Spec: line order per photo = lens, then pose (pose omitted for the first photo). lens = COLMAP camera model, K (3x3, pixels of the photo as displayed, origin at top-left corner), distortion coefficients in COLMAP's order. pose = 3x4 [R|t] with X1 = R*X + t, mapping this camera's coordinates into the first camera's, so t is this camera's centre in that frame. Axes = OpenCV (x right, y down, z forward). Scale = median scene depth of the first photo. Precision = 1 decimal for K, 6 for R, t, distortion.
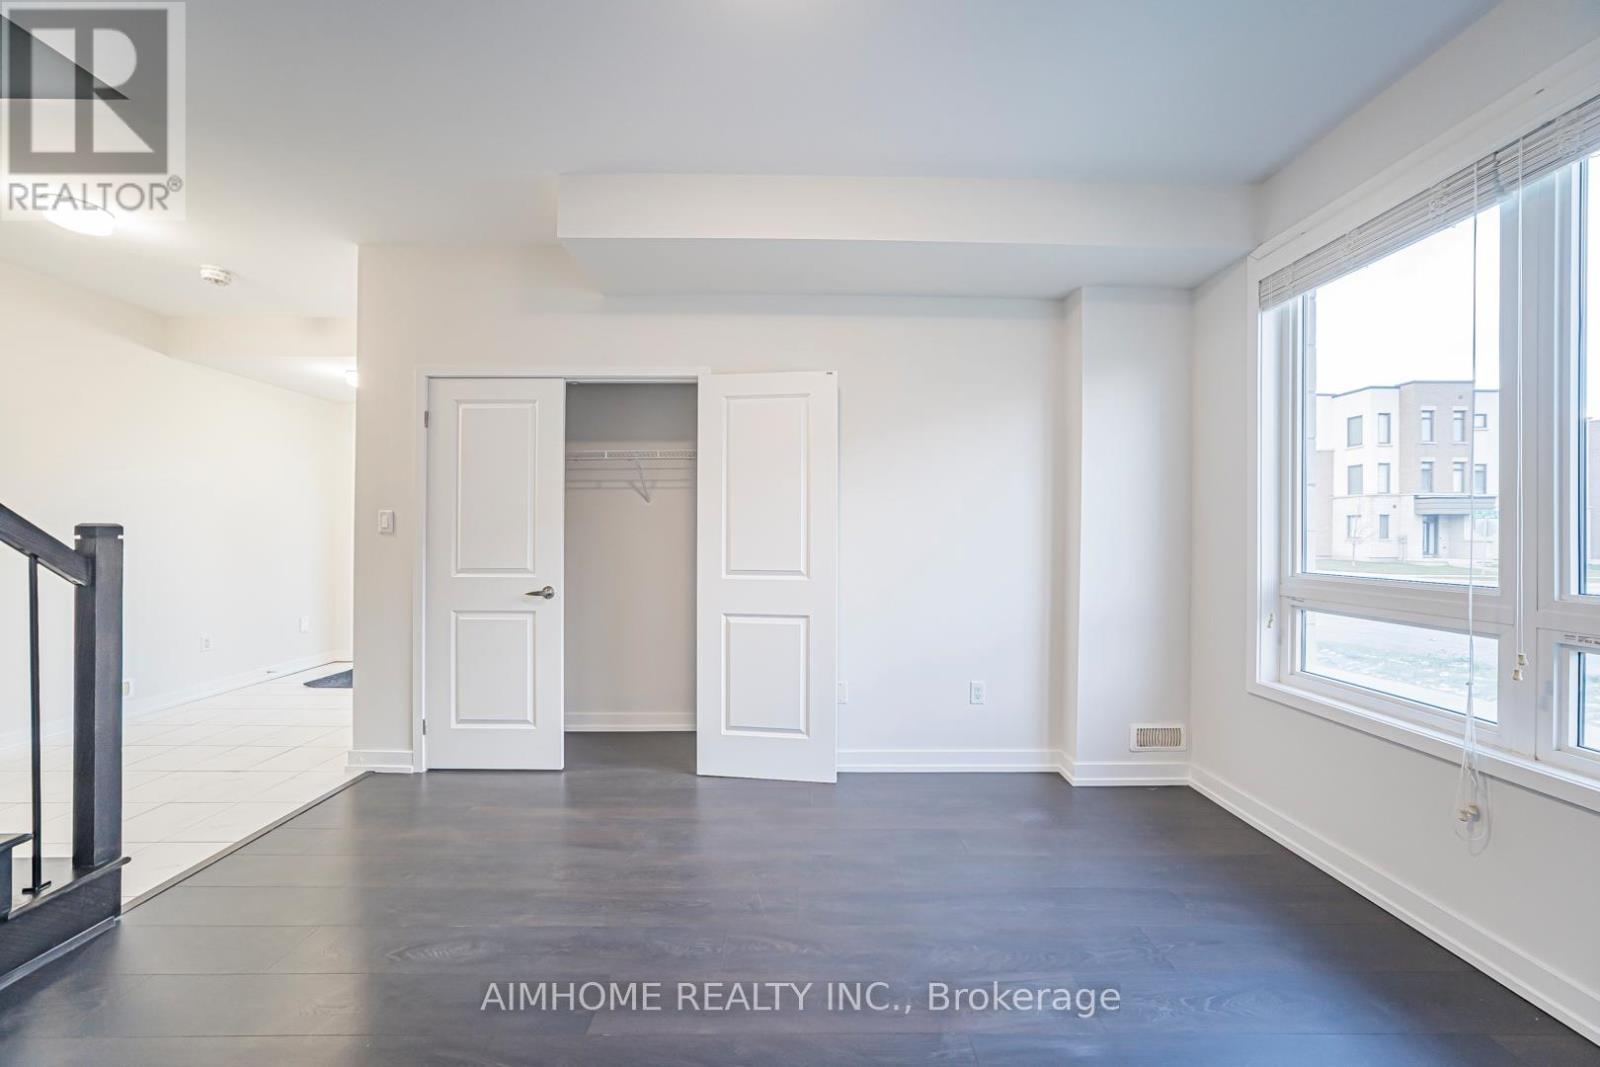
lens RADIAL K [[560.5, 0, 800.5], [0, 560.5, 533.6], [0, 0, 1]] dist [-0.016782, 0.002797]
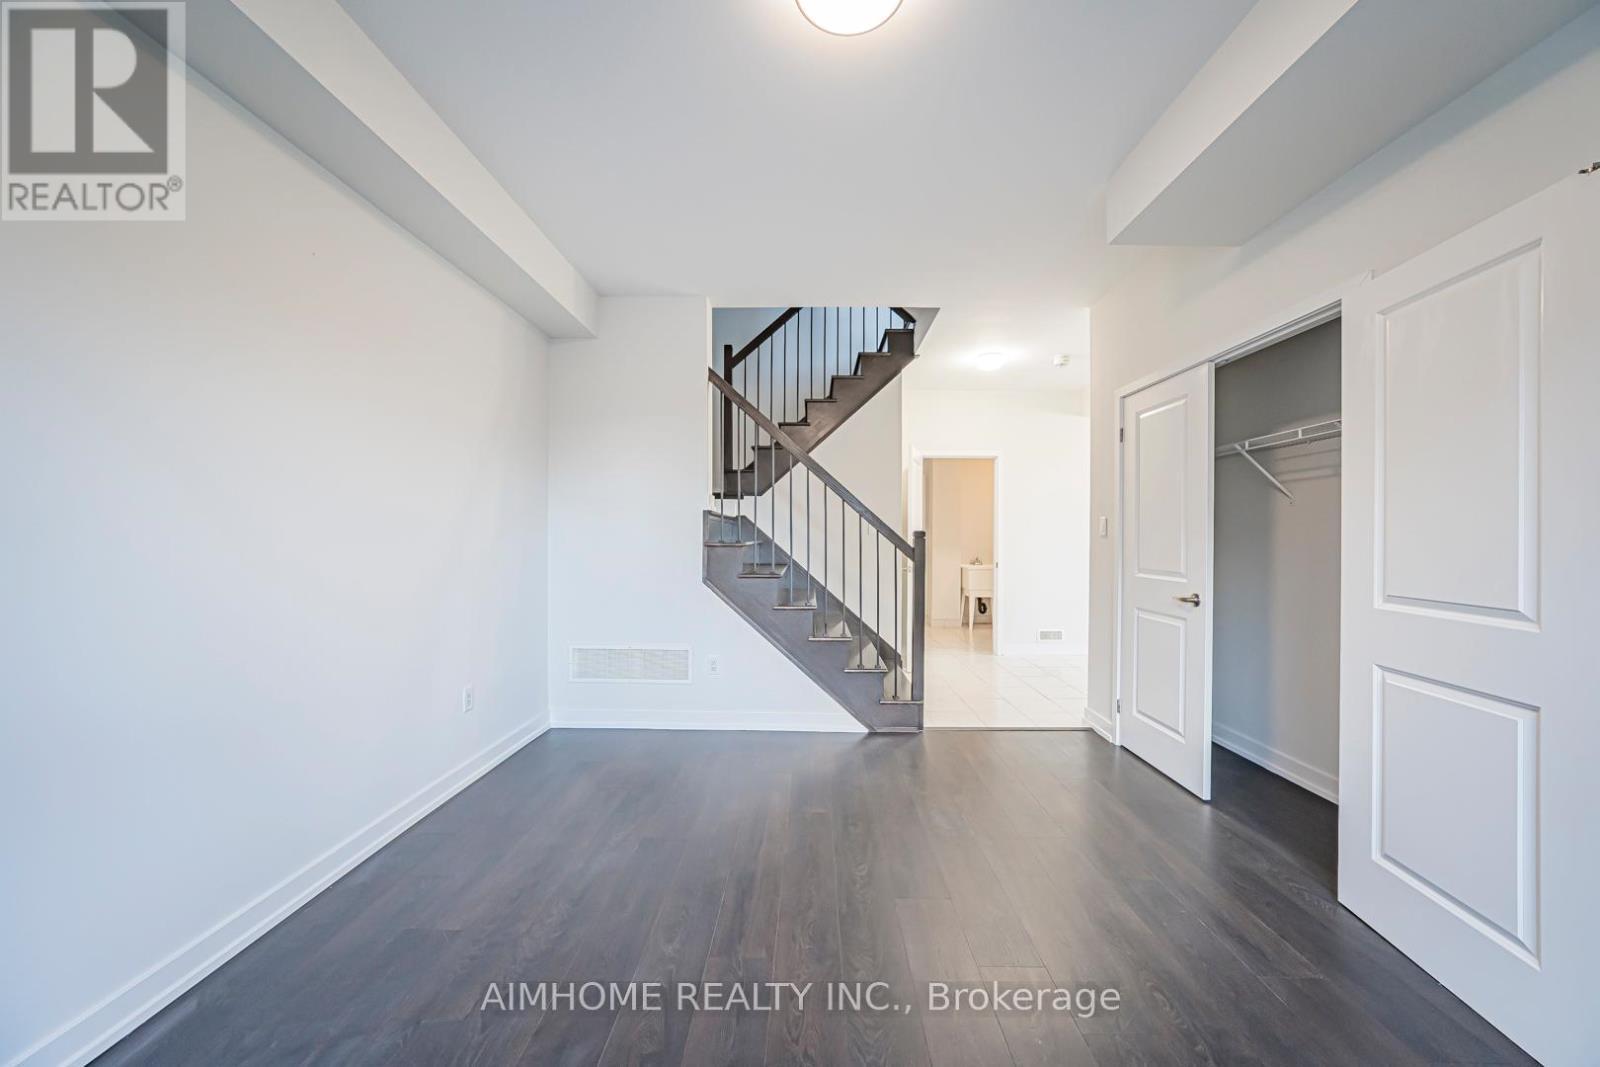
lens RADIAL K [[560.5, 0, 811.3], [0, 560.5, 536.7], [0, 0, 1]] dist [-0.016782, 0.002797]
pose [[-0.005926, -0.001383, -0.999981, 0.472595], [-0.002698, 0.999995, -0.001367, 0.004421], [0.999979, 0.002690, -0.005929, 0.381048]]
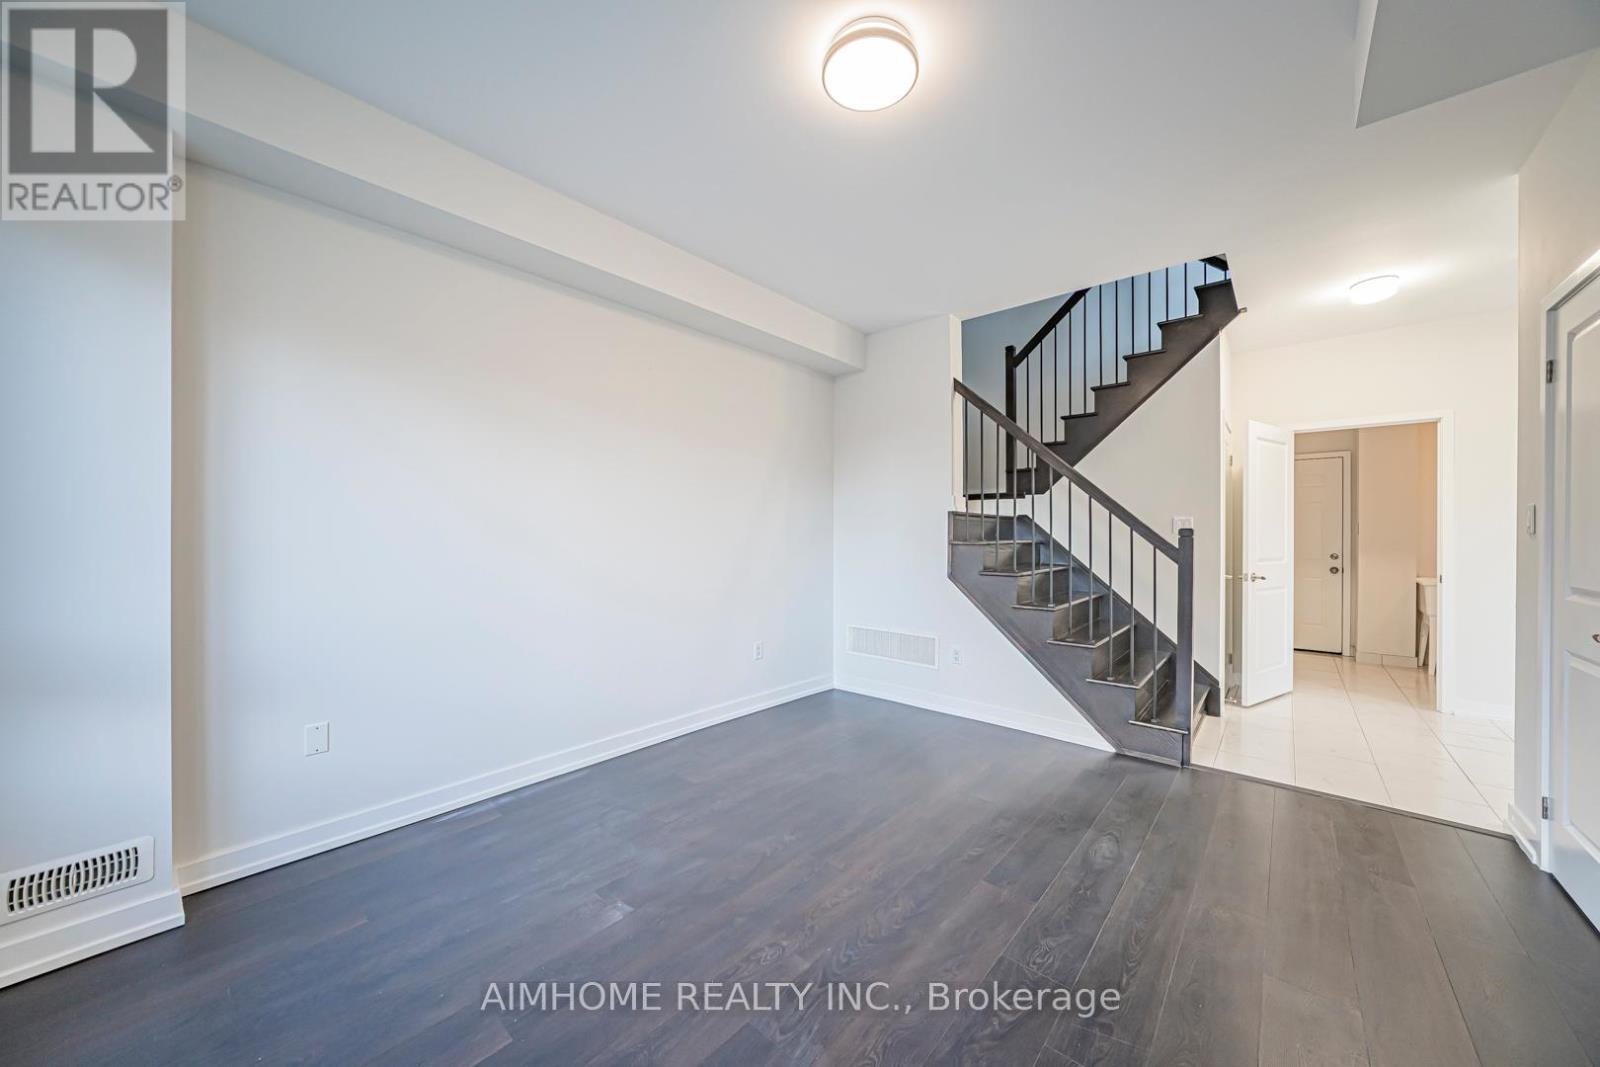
lens RADIAL K [[560.5, 0, 808.3], [0, 560.5, 539.5], [0, 0, 1]] dist [-0.016782, 0.002797]
pose [[-0.652339, -0.001998, -0.757924, 0.472304], [-0.007044, 0.999969, 0.003426, 0.010797], [0.757894, 0.007574, -0.652333, 0.753897]]
